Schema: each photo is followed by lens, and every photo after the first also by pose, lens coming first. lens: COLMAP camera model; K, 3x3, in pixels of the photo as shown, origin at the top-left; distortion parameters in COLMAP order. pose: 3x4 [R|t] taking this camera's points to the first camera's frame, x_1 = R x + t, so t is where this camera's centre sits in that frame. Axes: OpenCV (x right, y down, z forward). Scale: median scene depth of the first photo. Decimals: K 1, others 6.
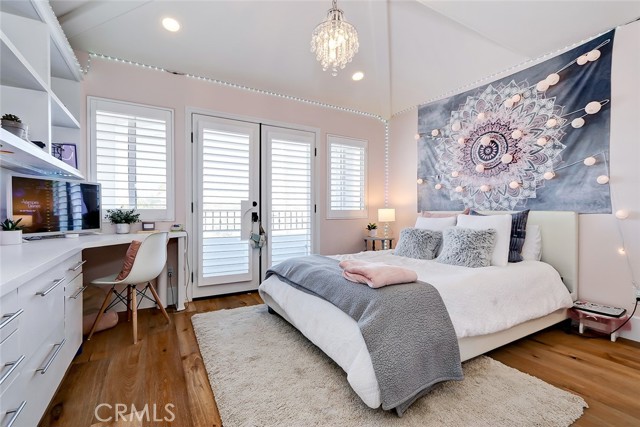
lens RADIAL K [[292.7, 0, 310.5], [0, 292.7, 213.8], [0, 0, 1]] dist [-0.002820, -0.000443]
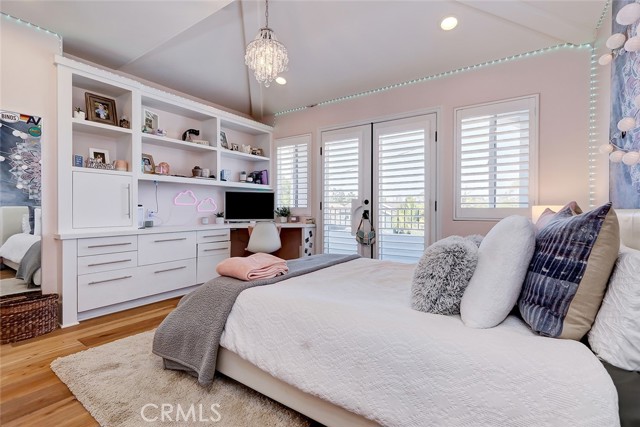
lens RADIAL K [[299.3, 0, 323.0], [0, 299.3, 208.4], [0, 0, 1]] dist [0.000143, 0.000208]
pose [[0.430052, 0.000489, -0.902804, 0.716226], [-0.013343, 0.999894, -0.005815, -0.002987], [0.902705, 0.014547, 0.430013, 0.411045]]
